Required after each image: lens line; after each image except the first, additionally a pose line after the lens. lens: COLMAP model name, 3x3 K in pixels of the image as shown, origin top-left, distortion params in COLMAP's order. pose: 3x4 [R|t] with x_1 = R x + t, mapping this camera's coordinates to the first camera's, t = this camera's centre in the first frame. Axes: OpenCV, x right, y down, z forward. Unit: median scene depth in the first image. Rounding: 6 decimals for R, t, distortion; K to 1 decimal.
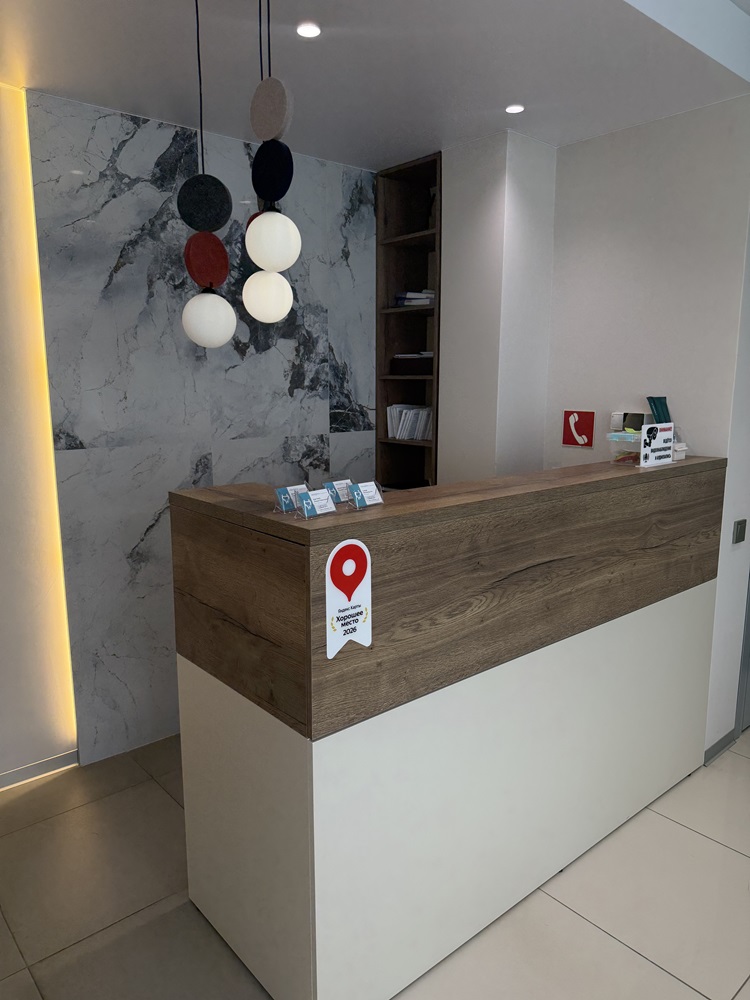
lens RADIAL K [[705.0, 0, 375.0], [0, 705.0, 500.0], [0, 0, 1]] dist [0.039248, -0.069358]
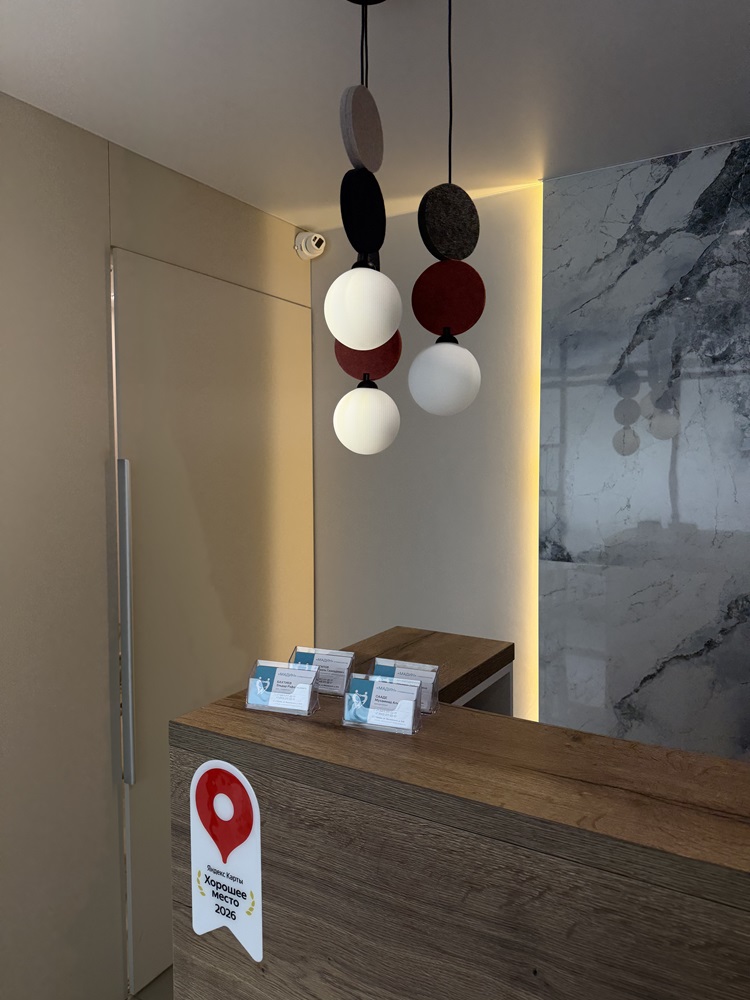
lens RADIAL K [[705.0, 0, 375.0], [0, 705.0, 500.0], [0, 0, 1]] dist [0.039248, -0.069358]
pose [[0.310724, 0.049995, -0.949184, 0.326653], [-0.165741, 0.986167, -0.002314, -0.106498], [0.935938, 0.158038, 0.314712, 0.503867]]
